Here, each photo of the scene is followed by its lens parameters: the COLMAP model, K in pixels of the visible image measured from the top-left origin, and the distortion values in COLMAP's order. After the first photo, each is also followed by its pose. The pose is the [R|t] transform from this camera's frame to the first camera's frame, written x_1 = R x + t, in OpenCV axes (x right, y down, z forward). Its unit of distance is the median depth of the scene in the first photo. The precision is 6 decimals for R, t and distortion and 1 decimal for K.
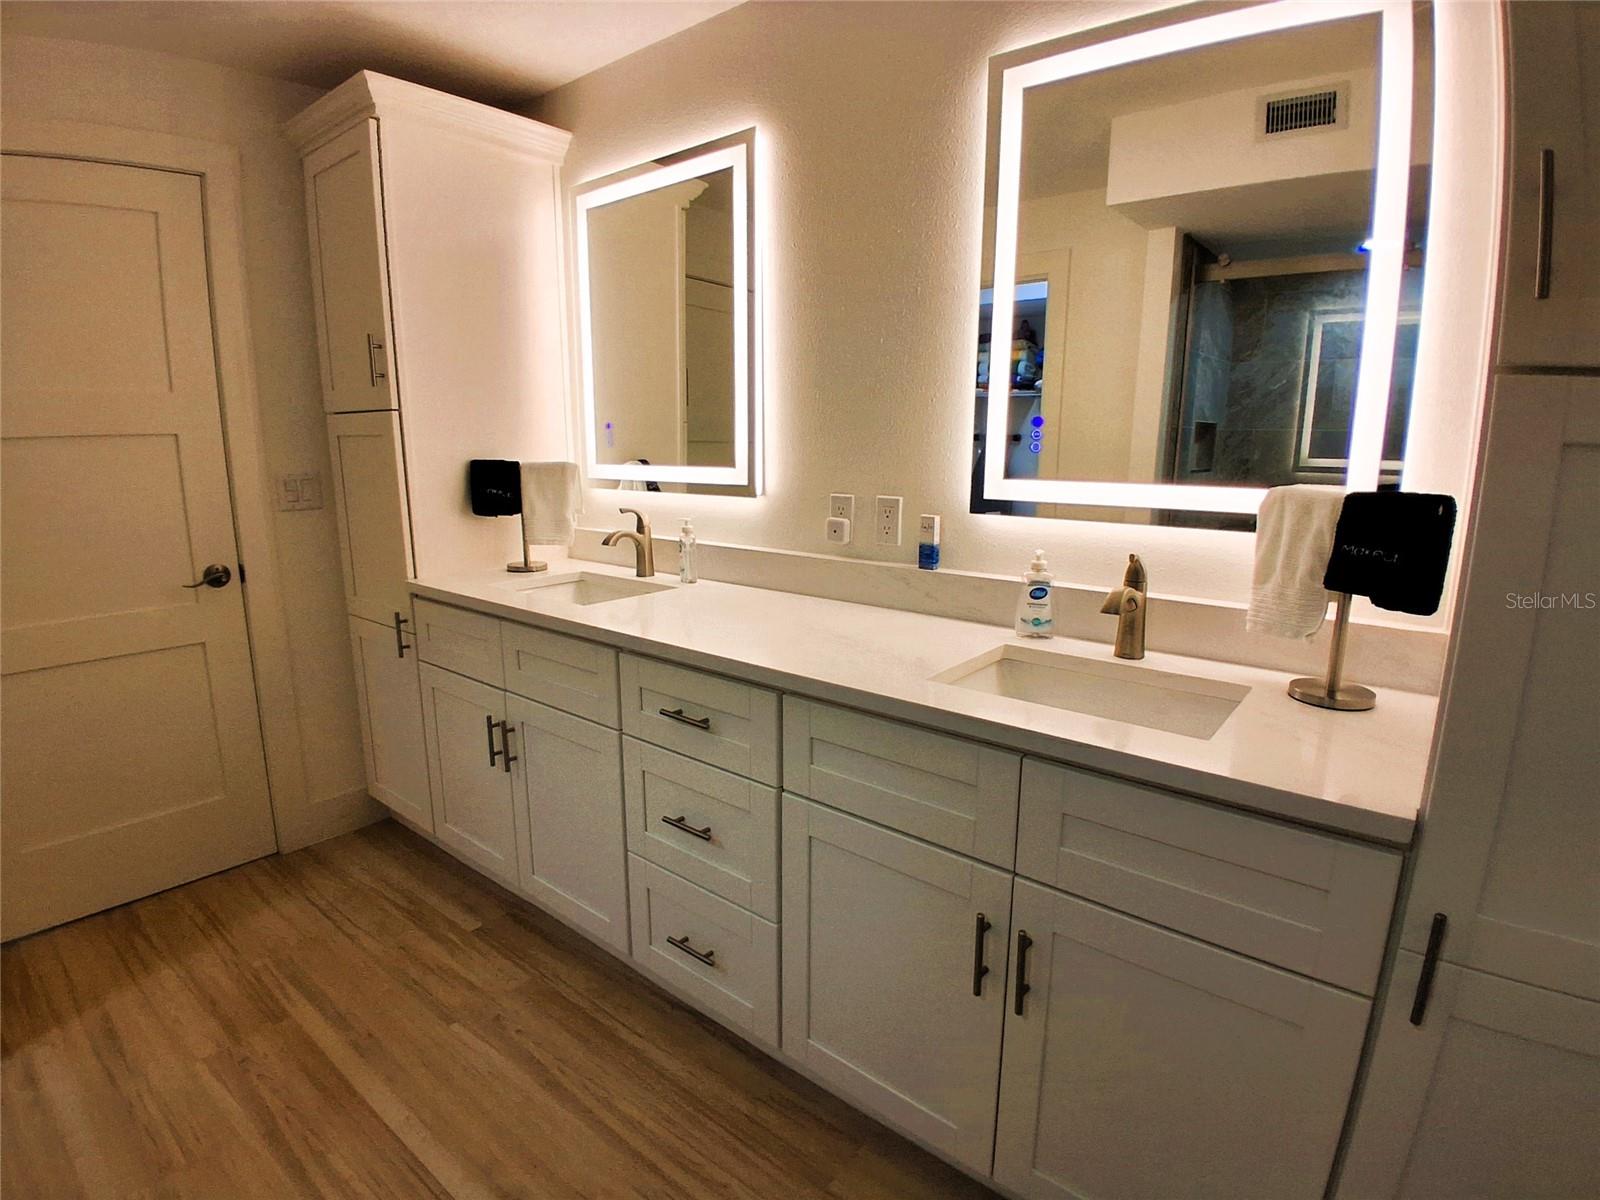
lens RADIAL K [[799.4, 0, 798.9], [0, 799.4, 602.1], [0, 0, 1]] dist [0.010797, -0.052903]
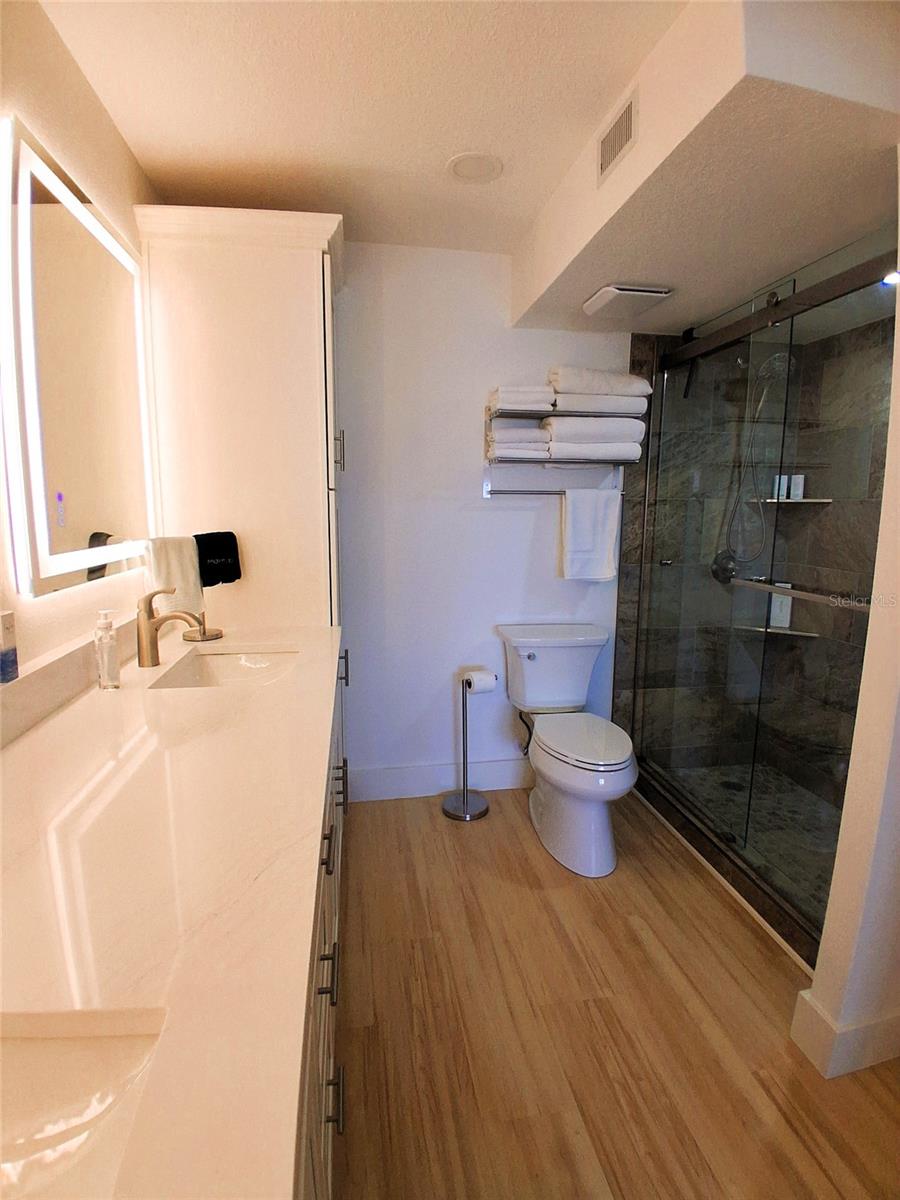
lens RADIAL K [[599.5, 0, 448.5], [0, 599.5, 597.0], [0, 0, 1]] dist [0.010797, -0.052903]
pose [[-0.741440, -0.110182, 0.661912, -0.562691], [0.124432, 0.946742, 0.296978, -0.248922], [-0.659381, 0.302554, -0.688242, 1.142236]]
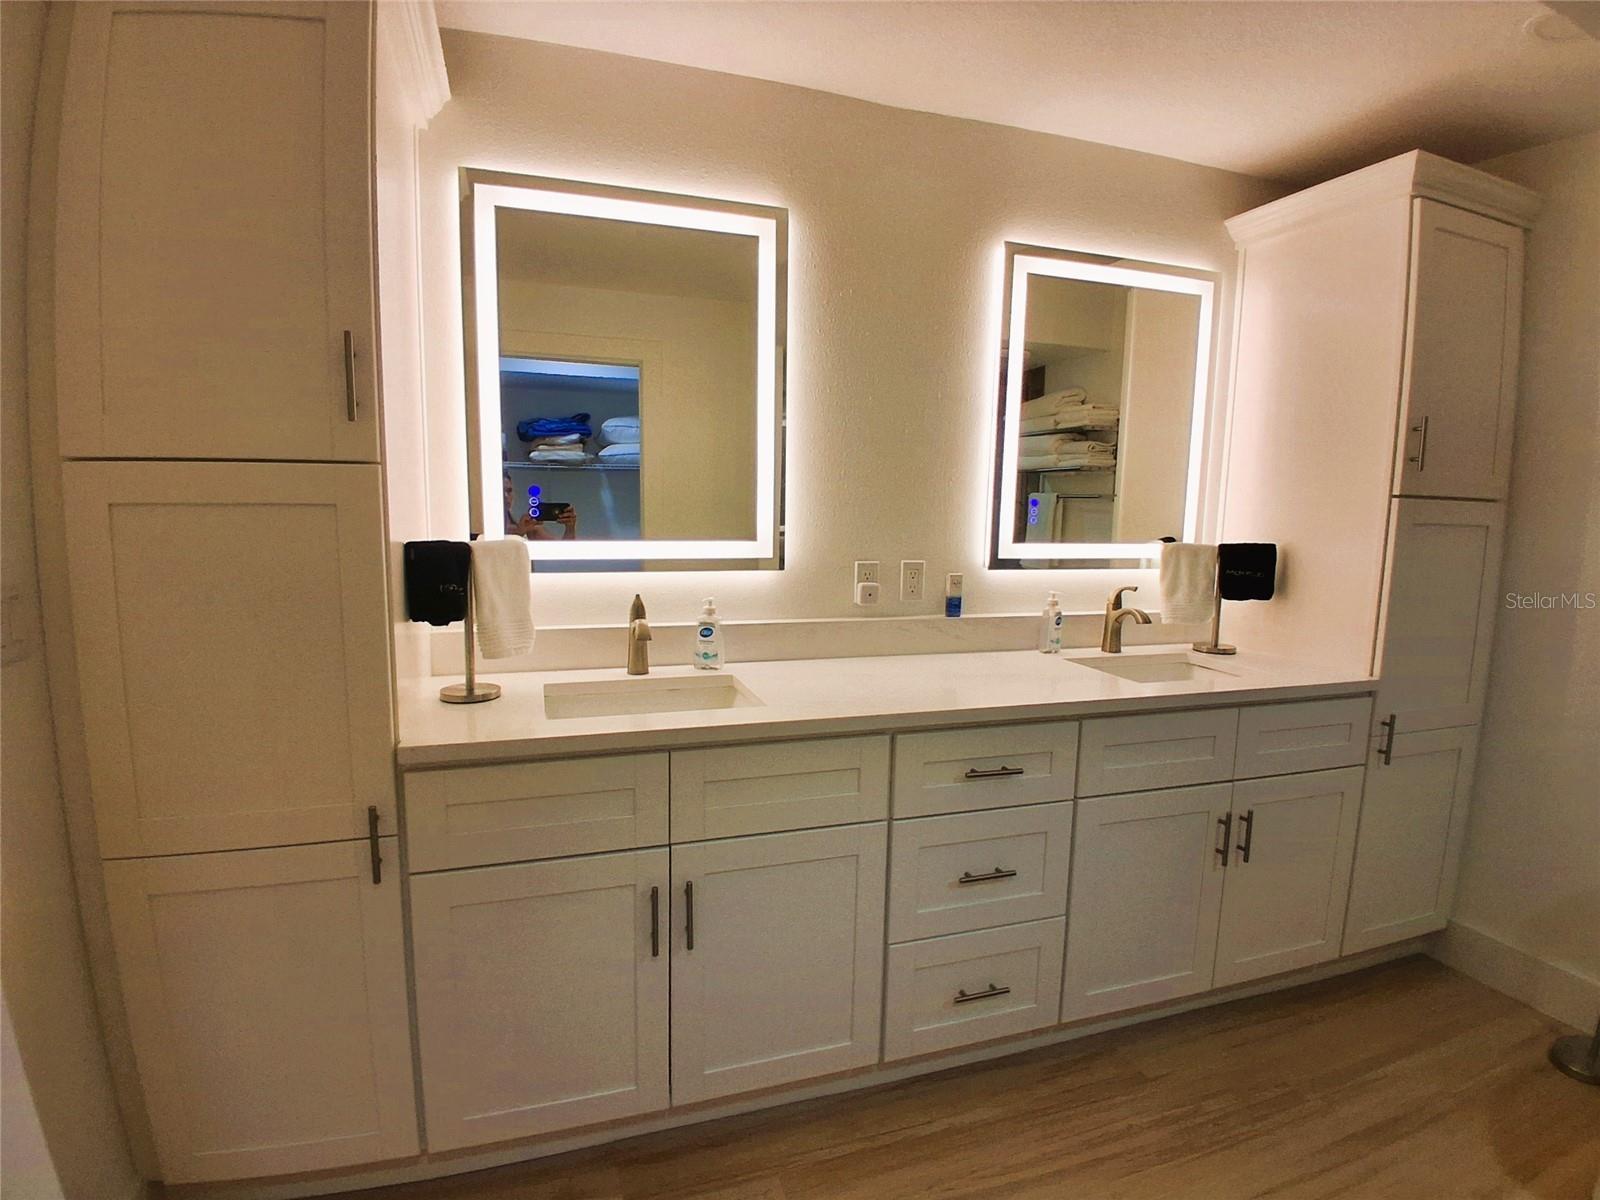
lens RADIAL K [[799.4, 0, 798.9], [0, 799.4, 602.1], [0, 0, 1]] dist [0.010797, -0.052903]
pose [[0.543006, -0.099051, 0.833866, -1.049131], [0.148867, 0.988645, 0.020496, -0.130638], [-0.826428, 0.113005, 0.551586, 0.532757]]
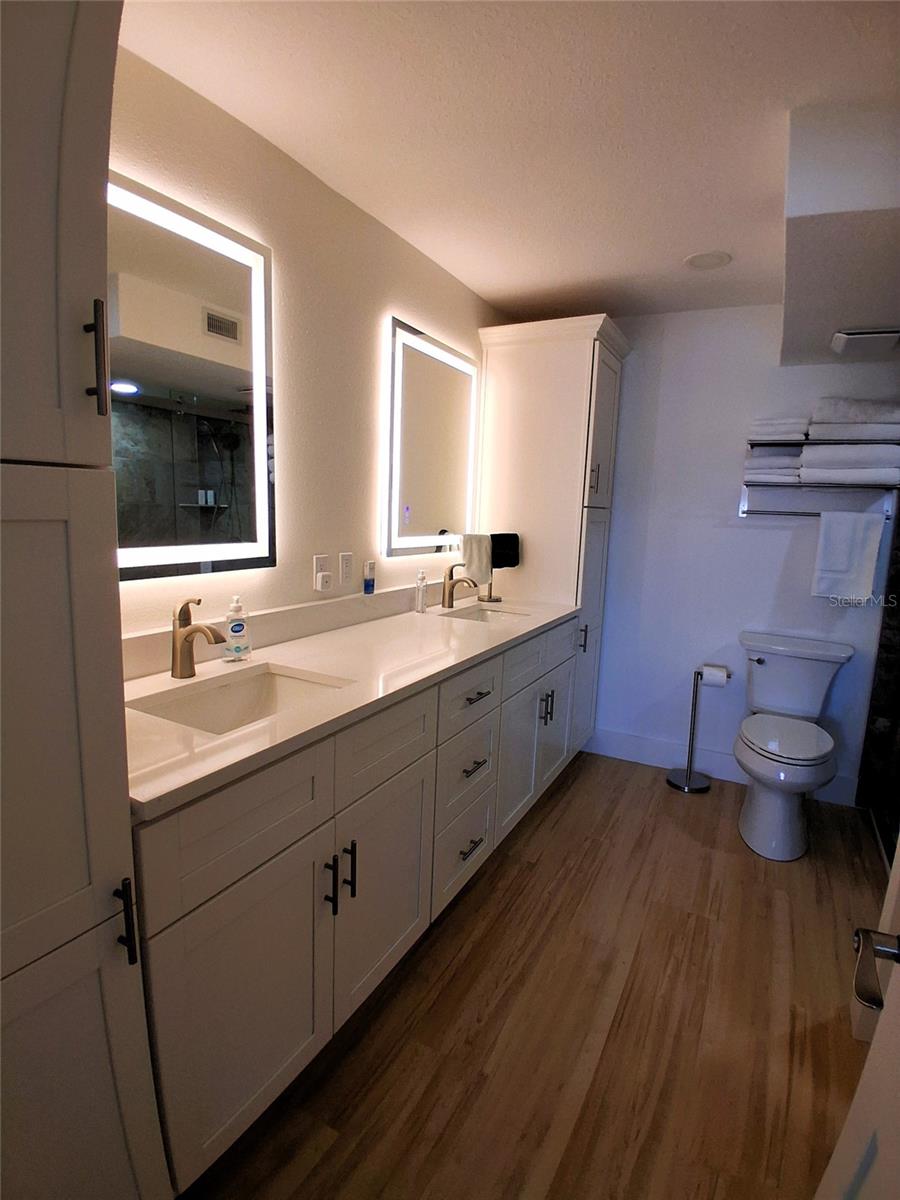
lens RADIAL K [[599.5, 0, 448.5], [0, 599.5, 597.0], [0, 0, 1]] dist [0.010797, -0.052903]
pose [[-0.187797, -0.152218, 0.970341, -1.129729], [0.157962, 0.970378, 0.182795, -0.247263], [-0.969423, 0.187605, -0.158189, 1.086139]]
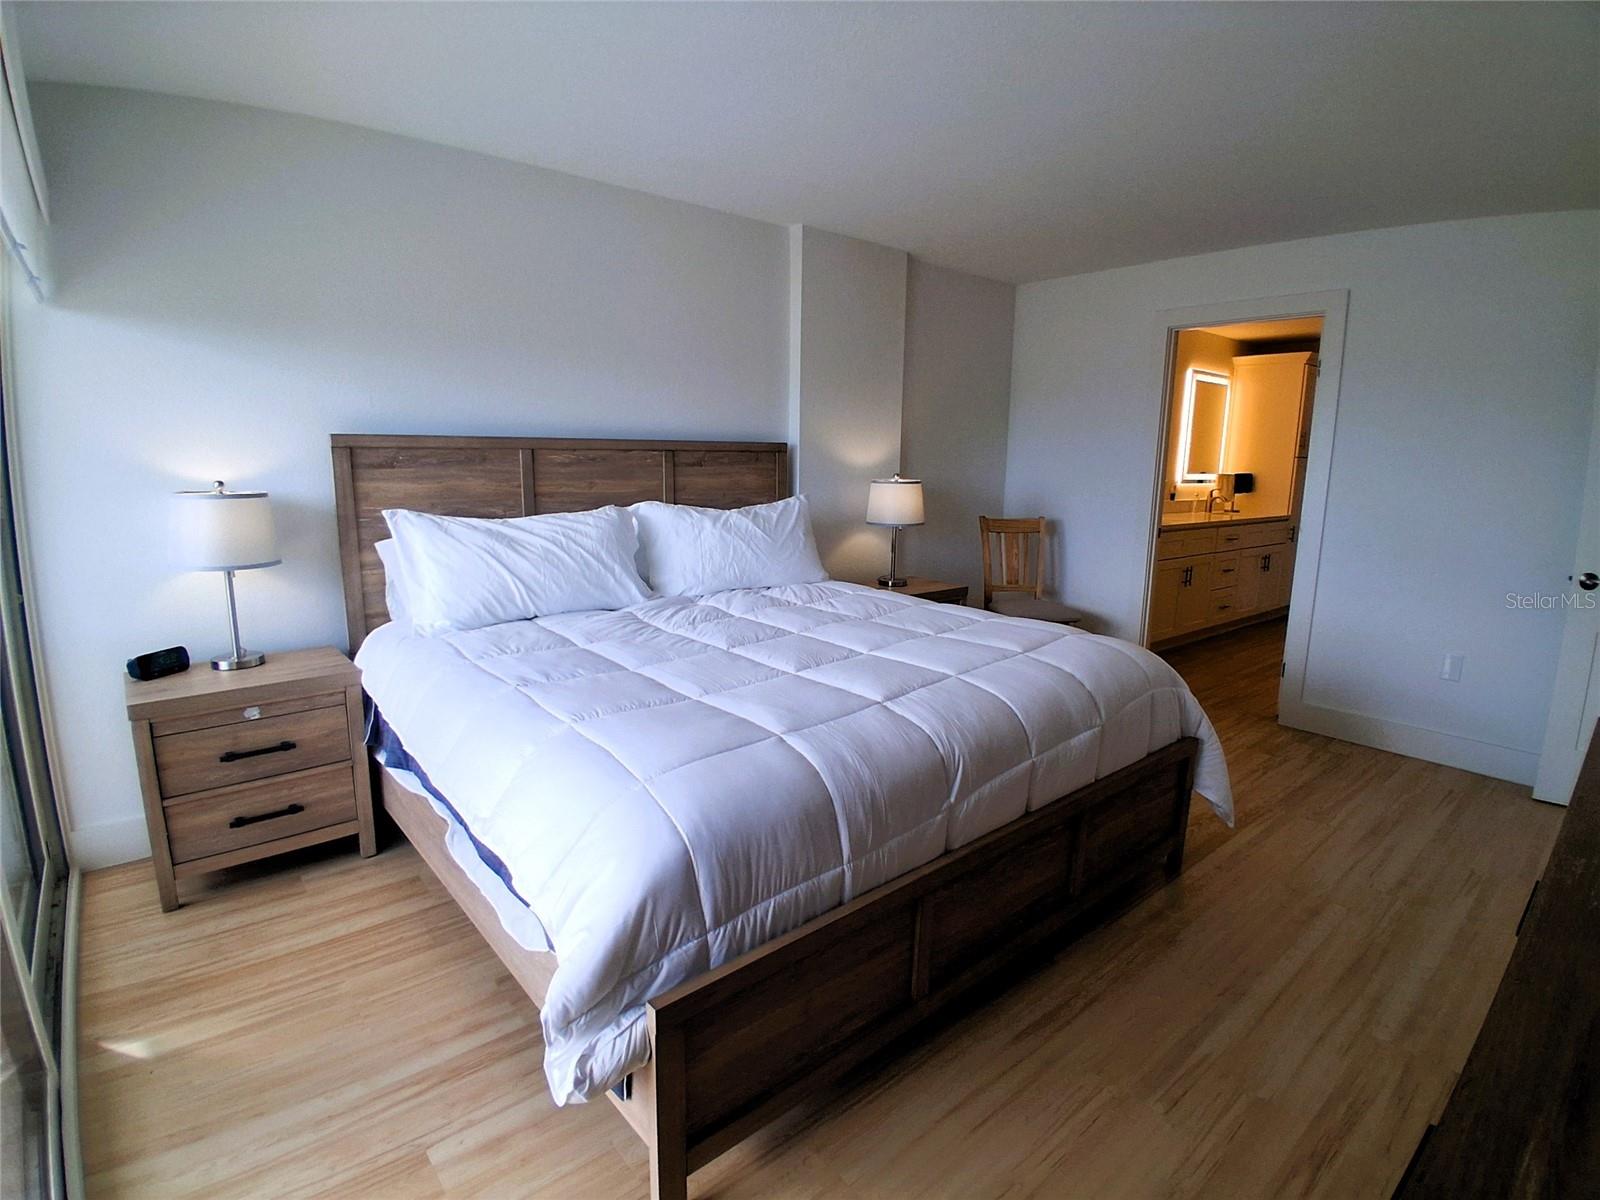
lens RADIAL K [[799.4, 0, 798.9], [0, 799.4, 602.1], [0, 0, 1]] dist [0.010797, -0.052903]
pose [[0.185077, -0.169581, 0.967982, -3.775533], [0.175354, 0.974890, 0.137263, -0.390592], [-0.966953, 0.144336, 0.210166, 2.004482]]
